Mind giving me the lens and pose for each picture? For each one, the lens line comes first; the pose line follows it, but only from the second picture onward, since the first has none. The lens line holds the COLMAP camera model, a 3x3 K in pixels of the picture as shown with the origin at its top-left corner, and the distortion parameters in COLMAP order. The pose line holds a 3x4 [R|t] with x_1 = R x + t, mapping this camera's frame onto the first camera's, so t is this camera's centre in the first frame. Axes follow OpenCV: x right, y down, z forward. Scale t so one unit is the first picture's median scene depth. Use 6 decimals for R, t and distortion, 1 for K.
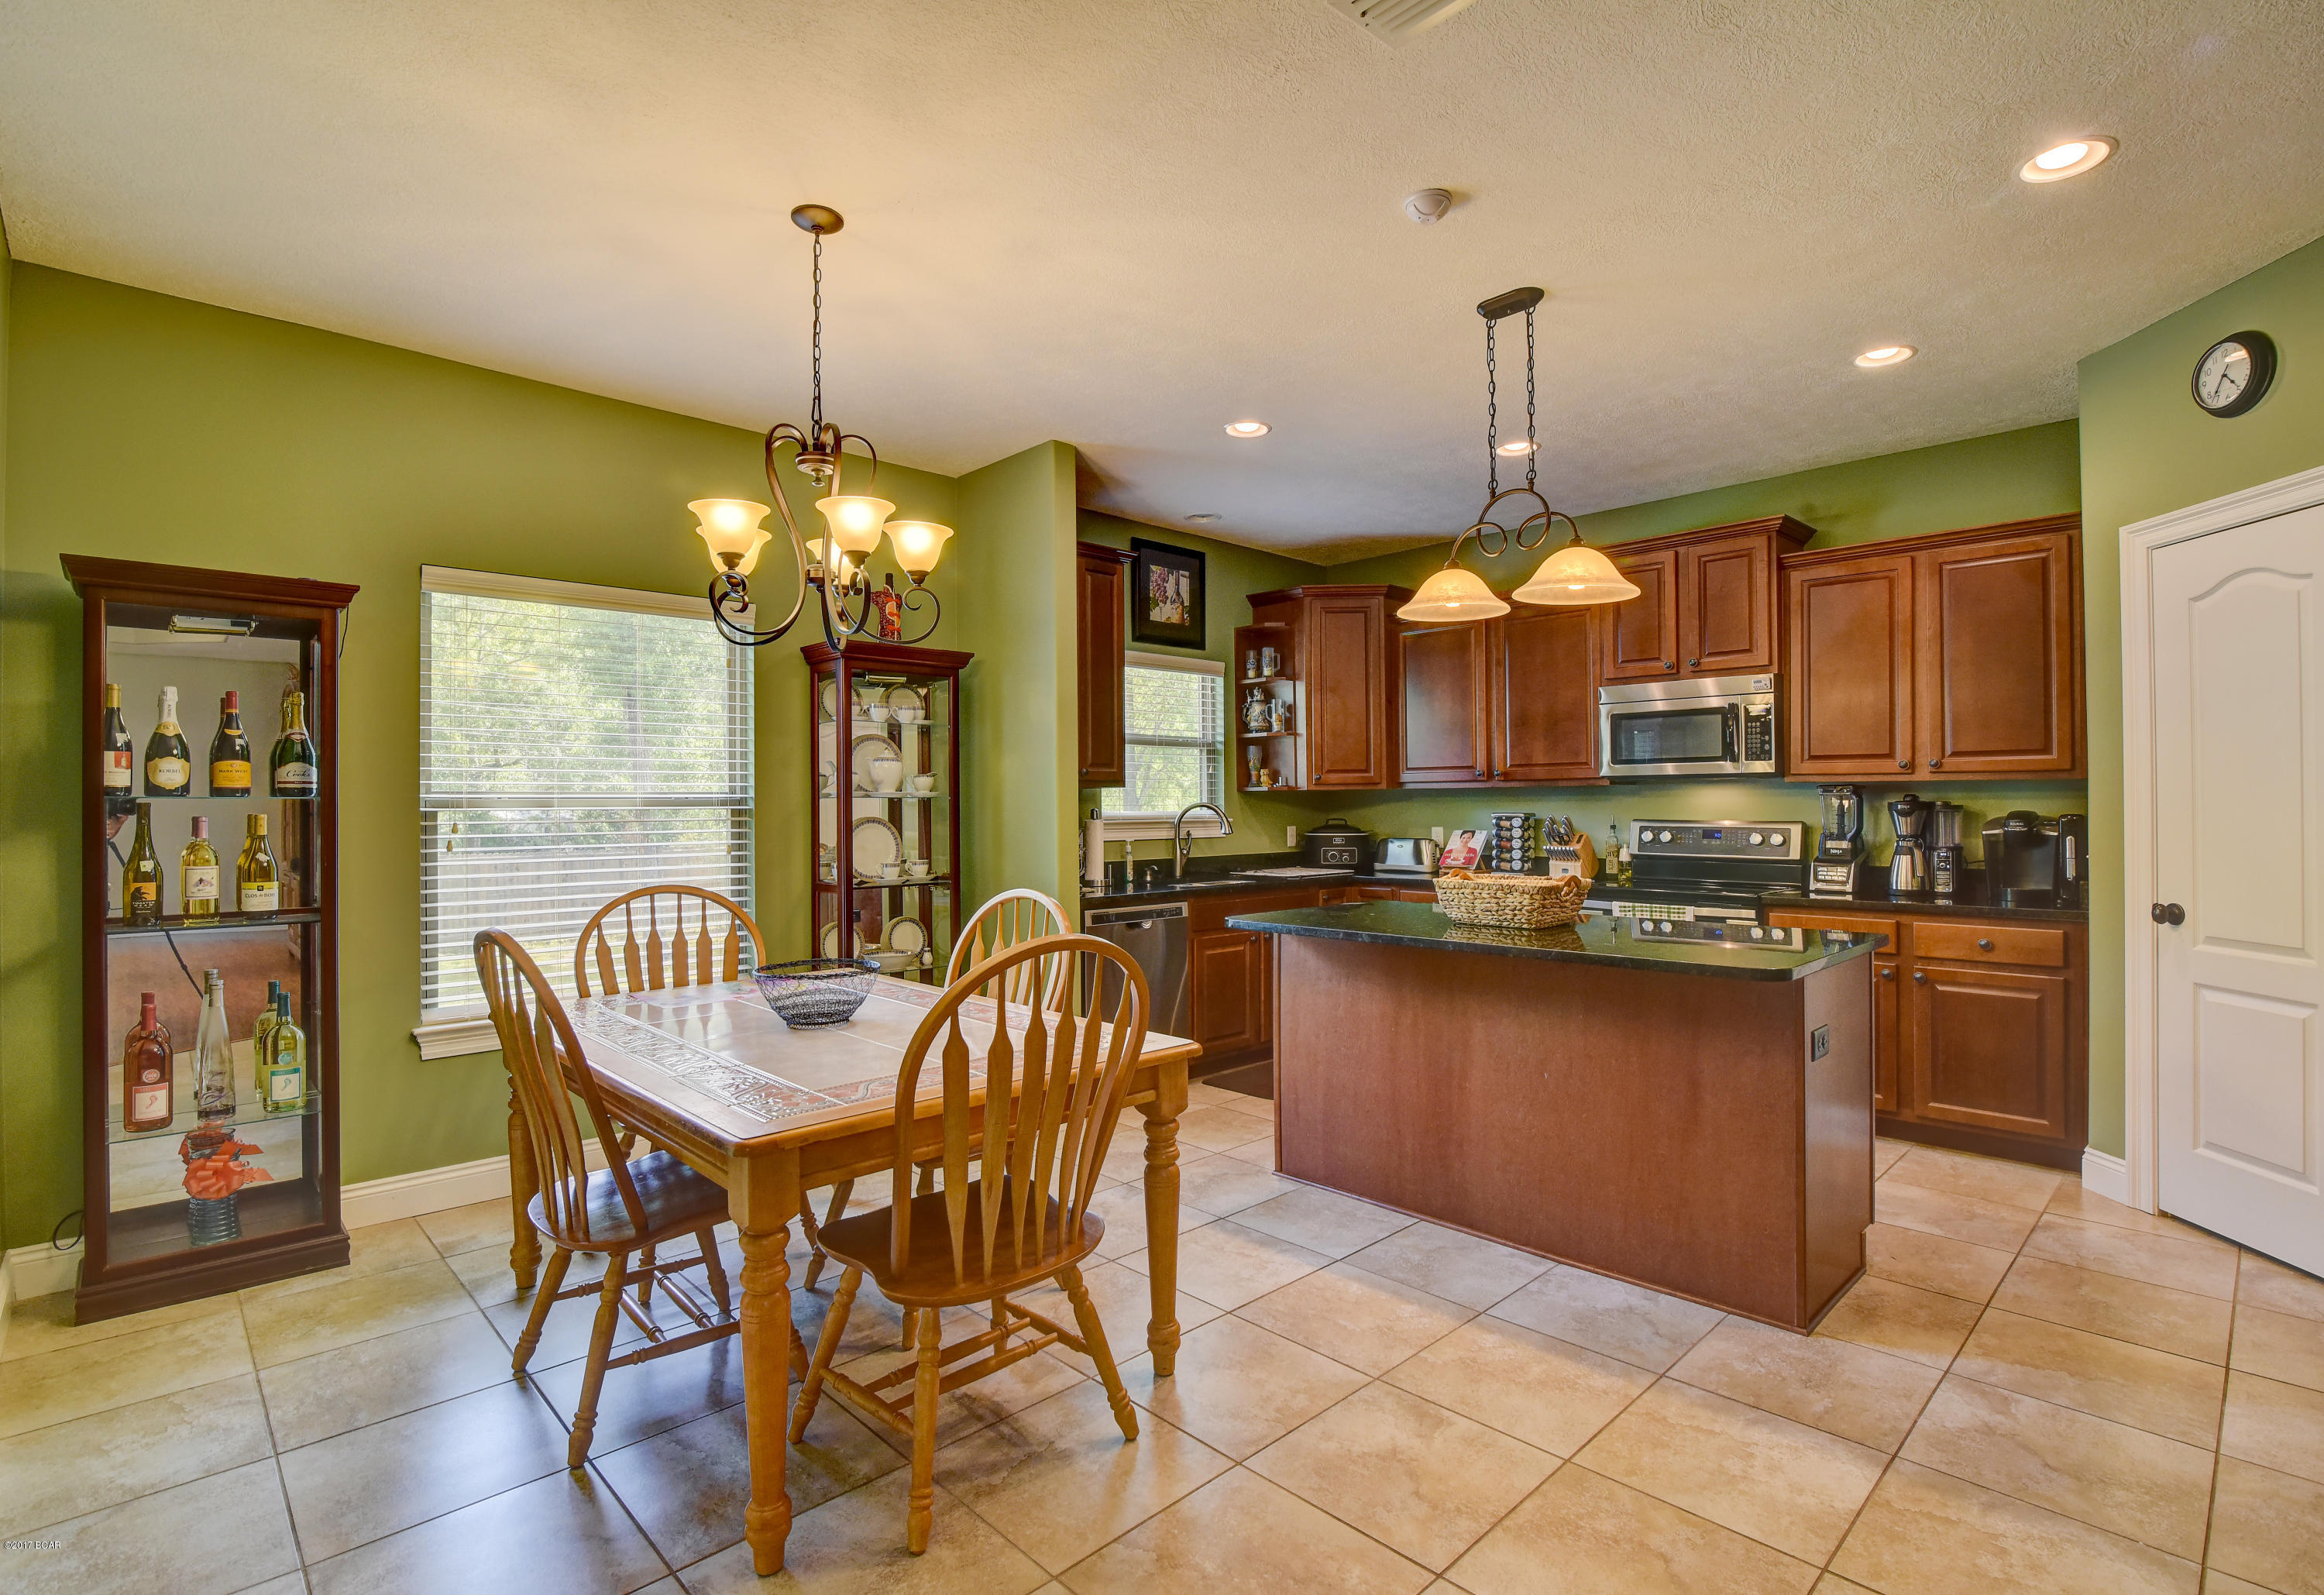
lens RADIAL K [[1104.9, 0, 1185.7], [0, 1104.9, 799.9], [0, 0, 1]] dist [-0.011541, -0.000077]
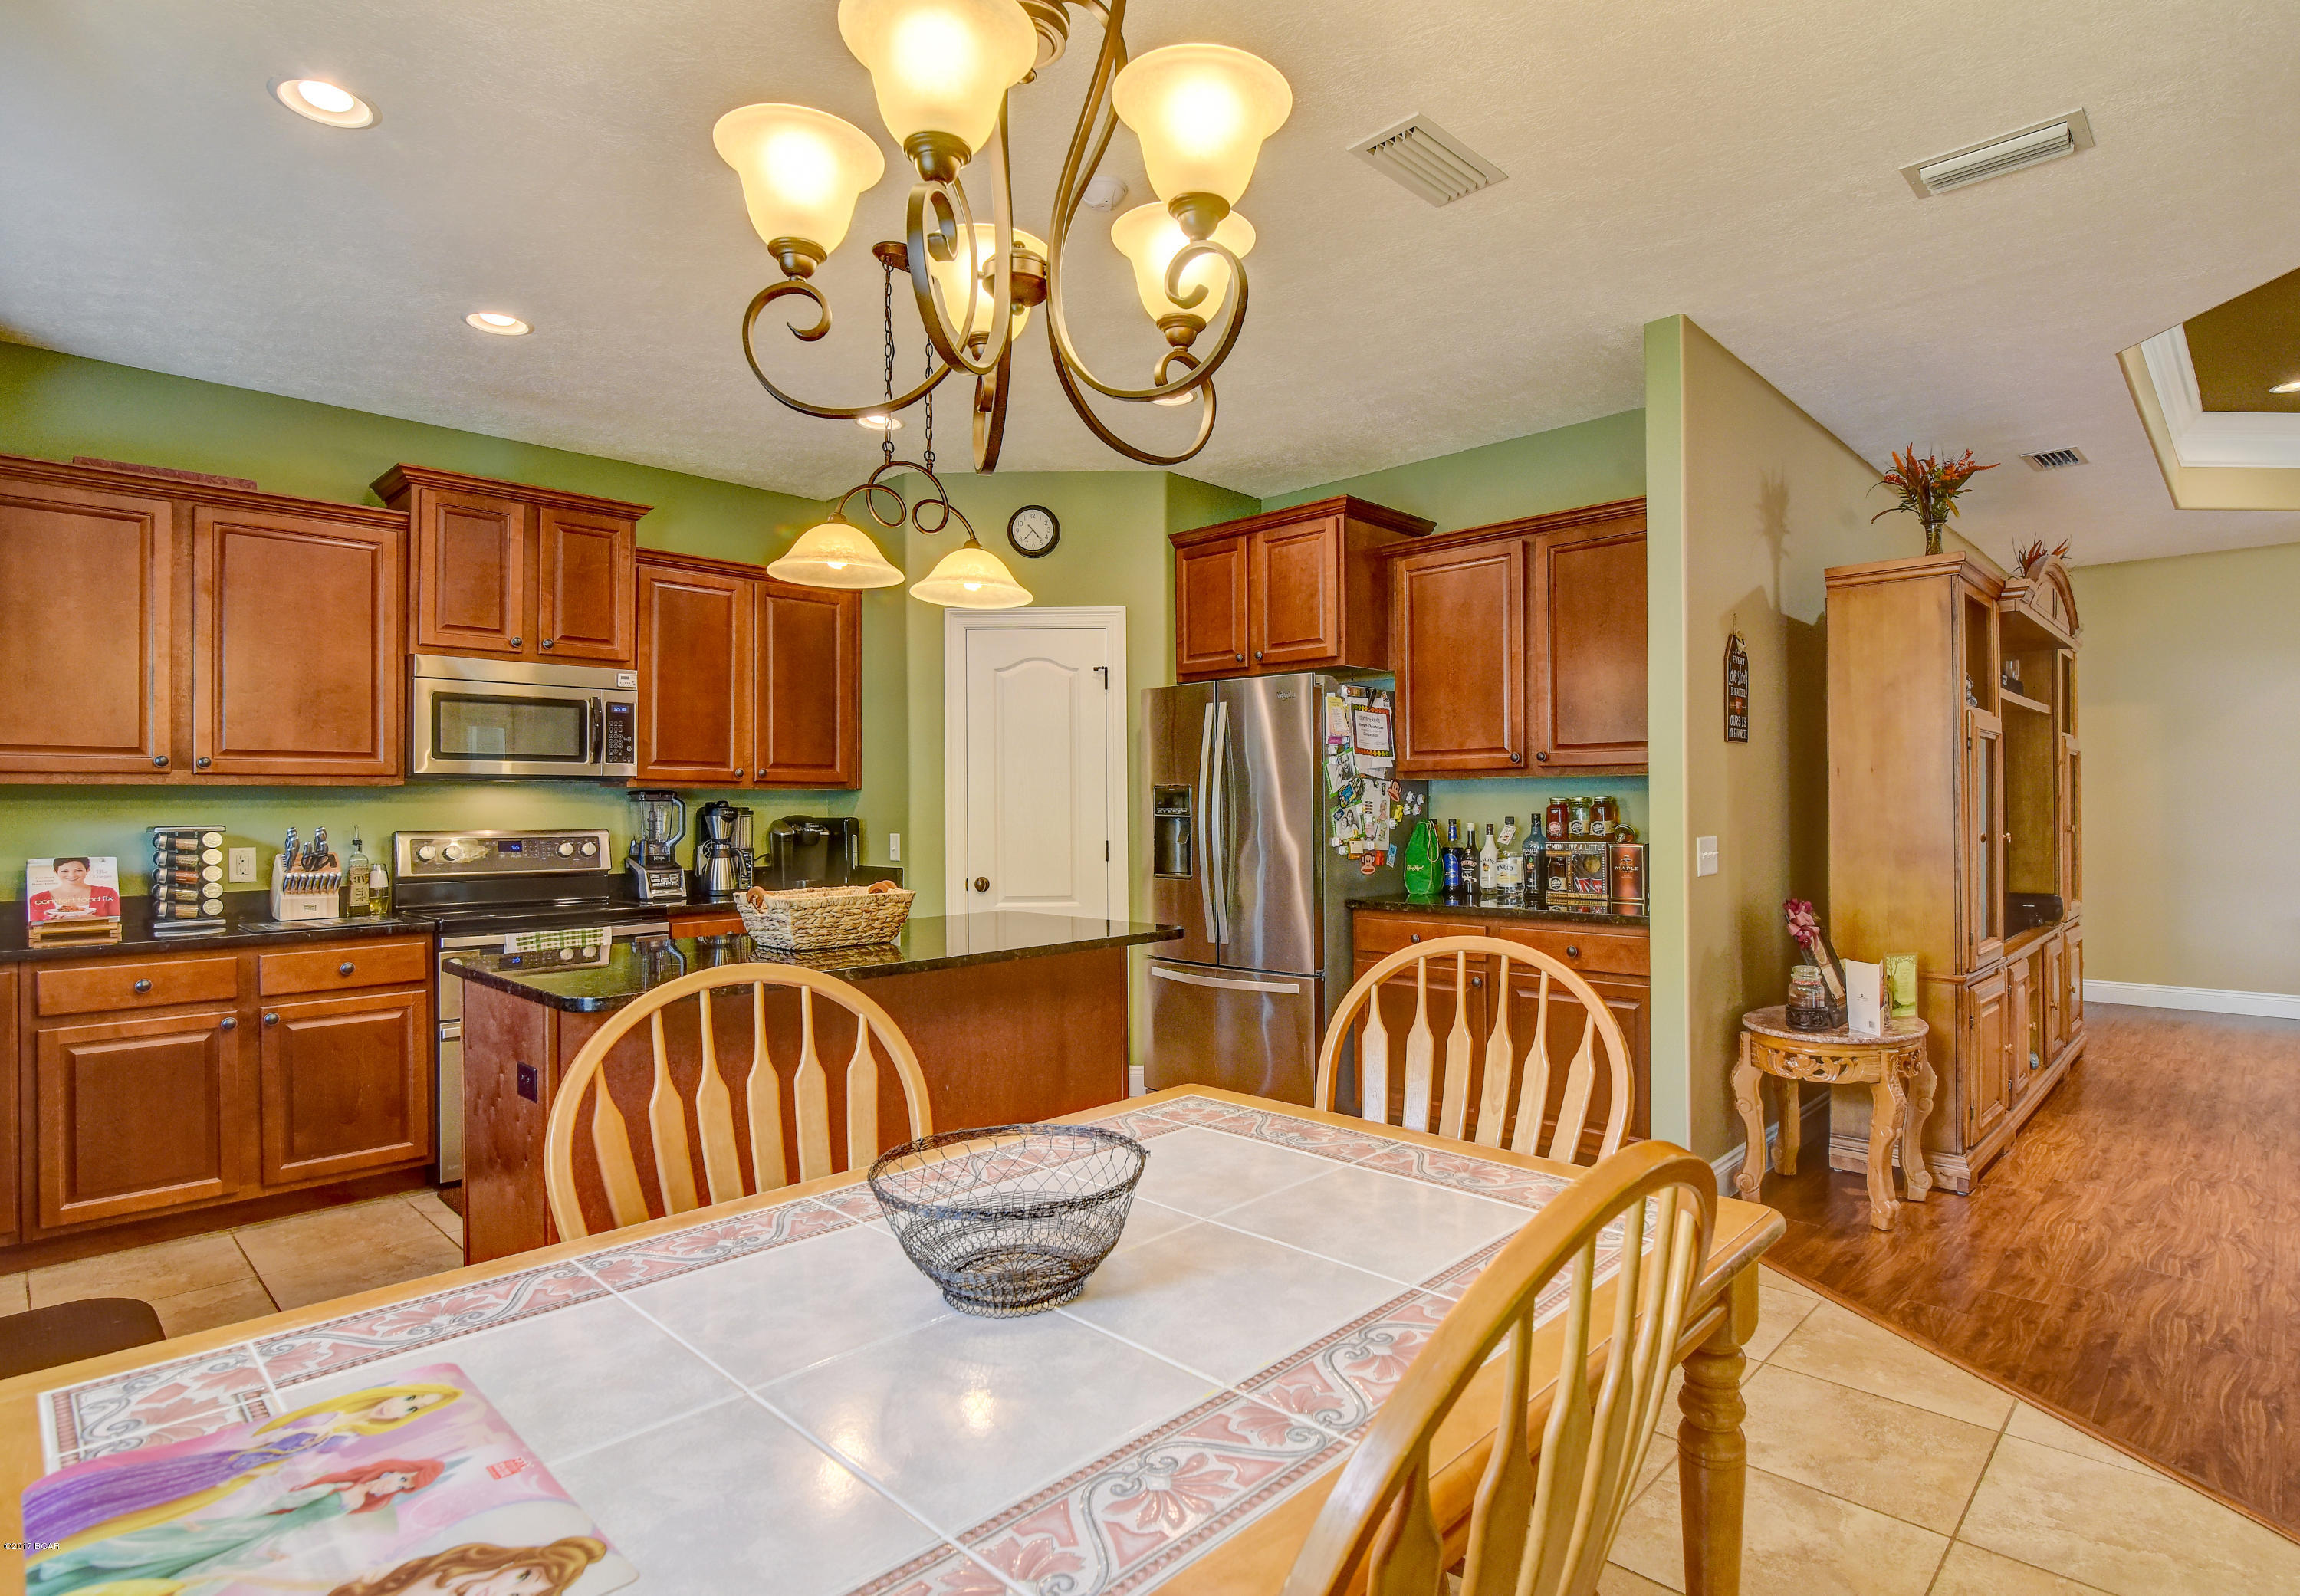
lens RADIAL K [[1176.0, 0, 1184.8], [0, 1176.0, 795.4], [0, 0, 1]] dist [-0.009817, -0.000053]
pose [[-0.035098, 0.016976, 0.999240, -0.467540], [0.004538, 0.999848, -0.016827, 0.010293], [-0.999374, 0.003944, -0.035170, 0.550799]]
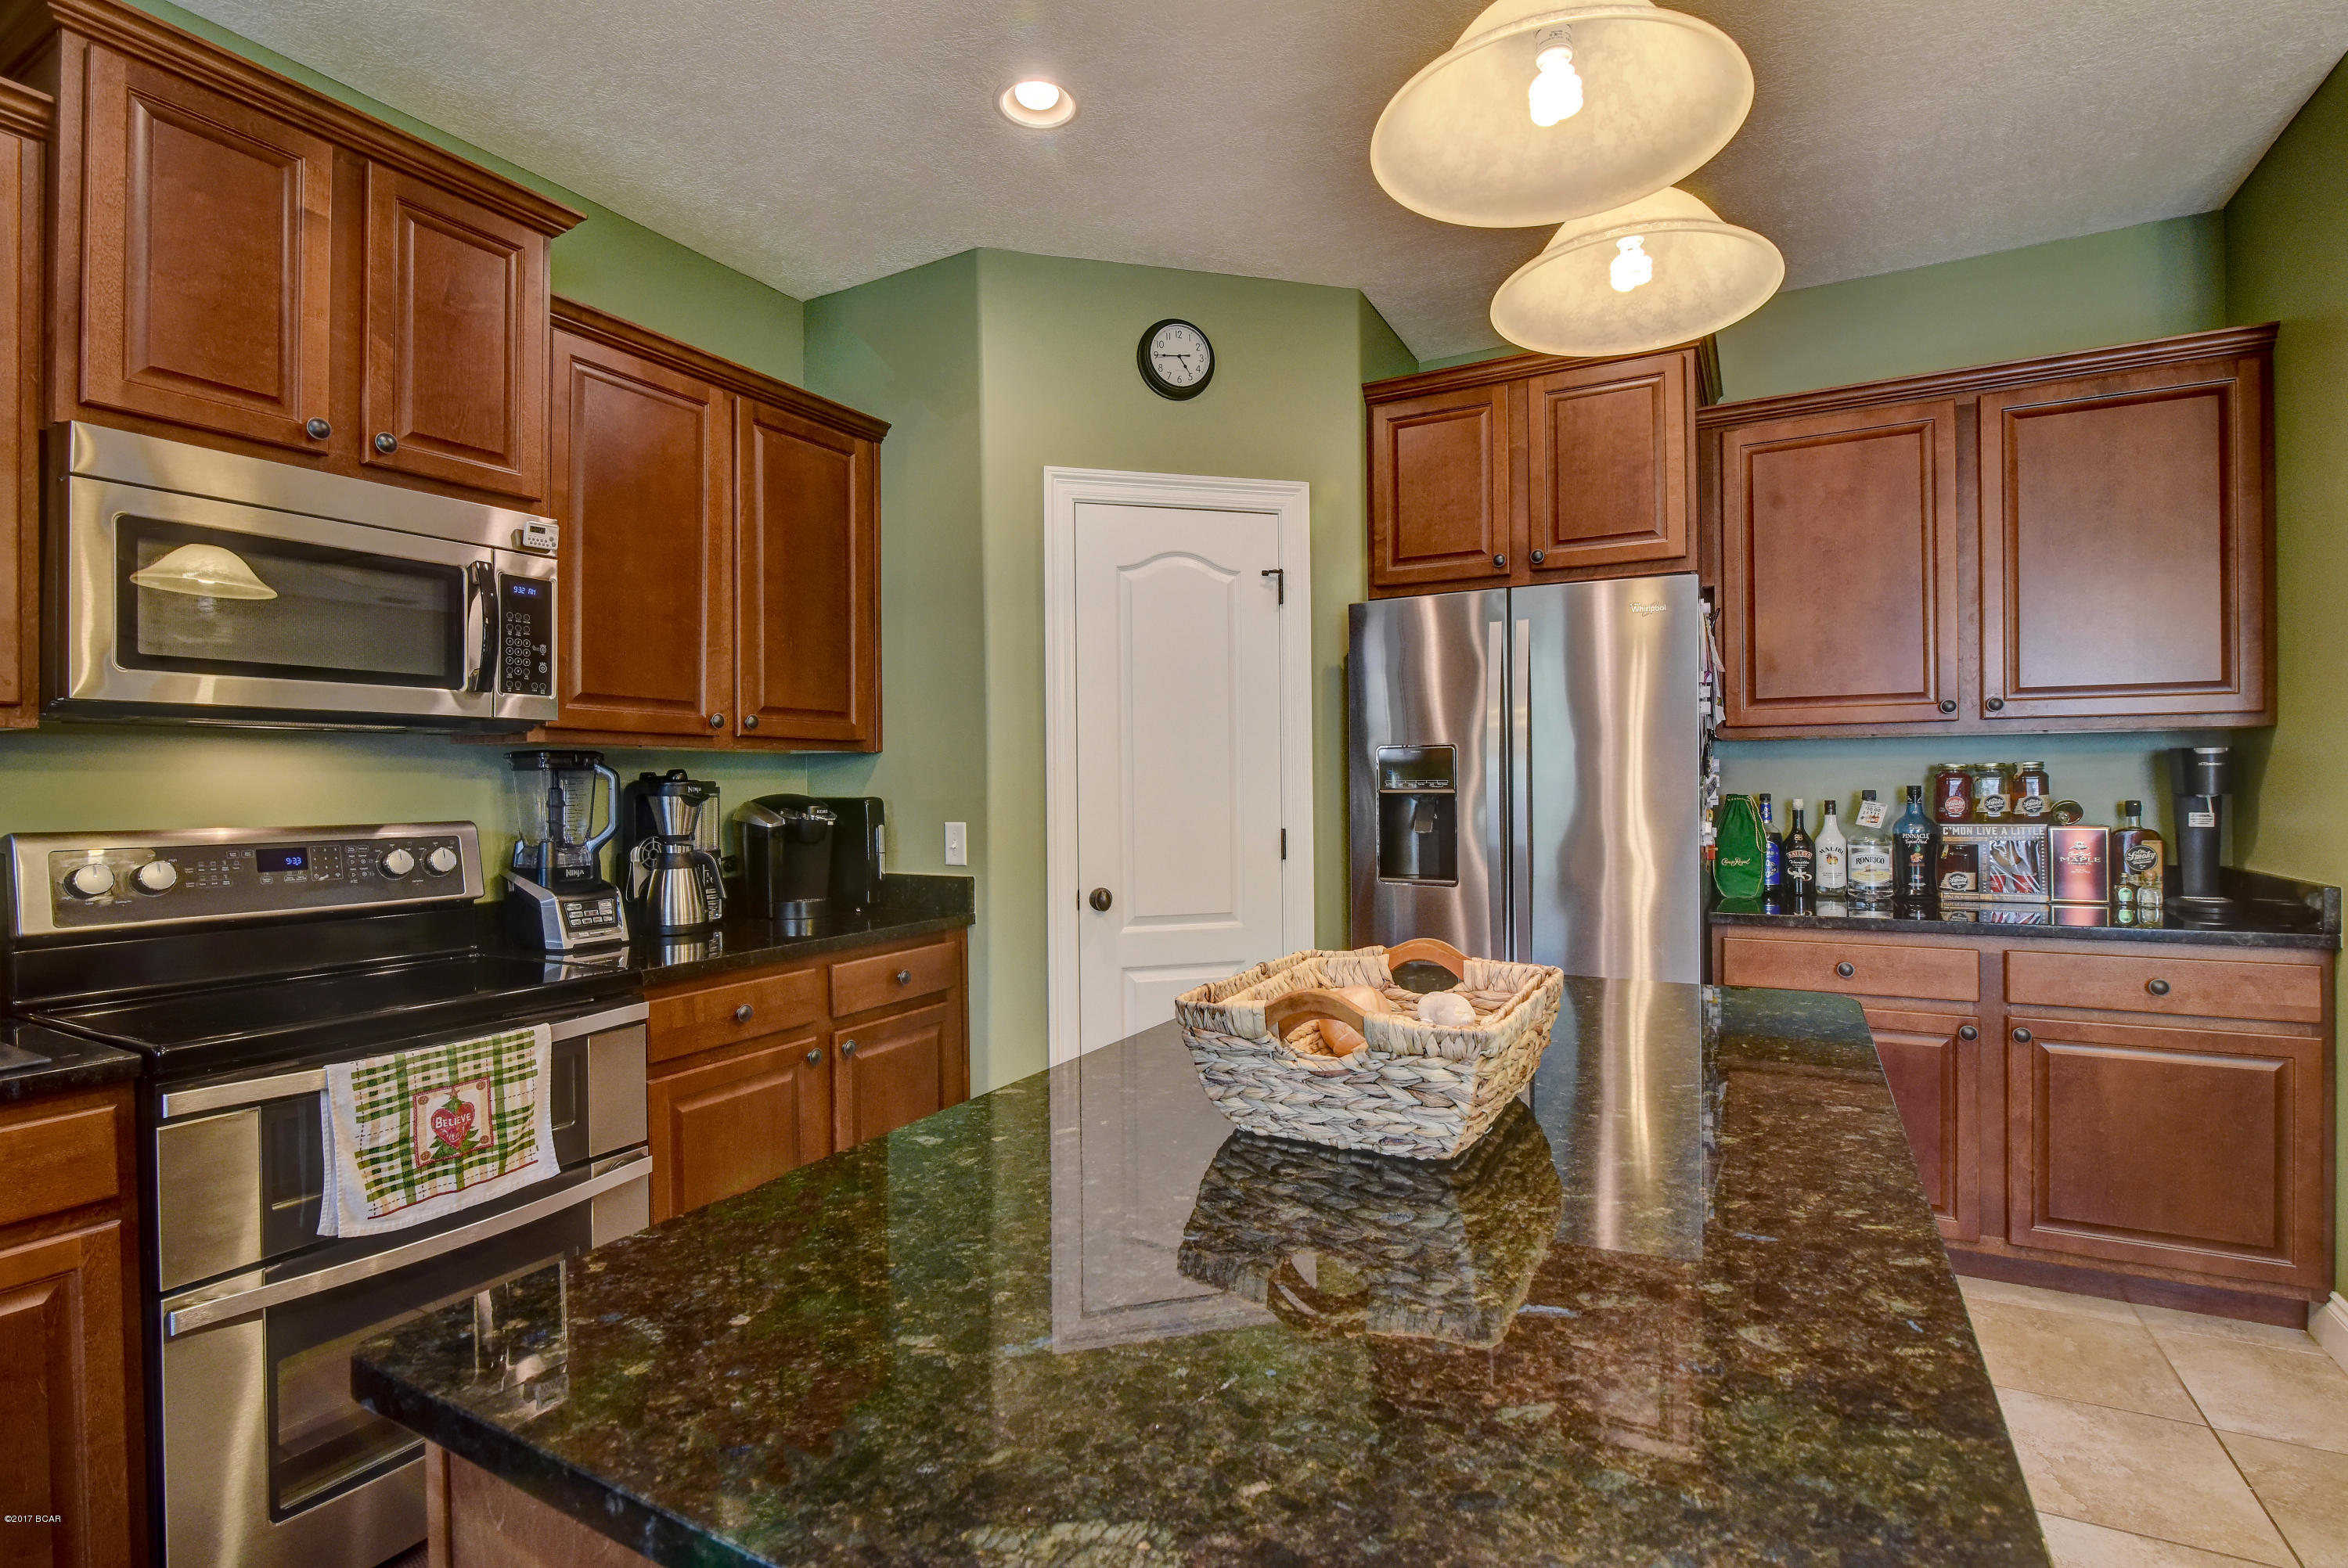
lens RADIAL K [[1111.7, 0, 1168.4], [0, 1111.7, 781.5], [0, 0, 1]] dist [-0.017745, 0.001174]
pose [[-0.283783, 0.011104, 0.958824, -0.017748], [0.009651, 0.999915, -0.008724, 0.009218], [-0.958840, 0.006778, -0.283866, 0.851145]]
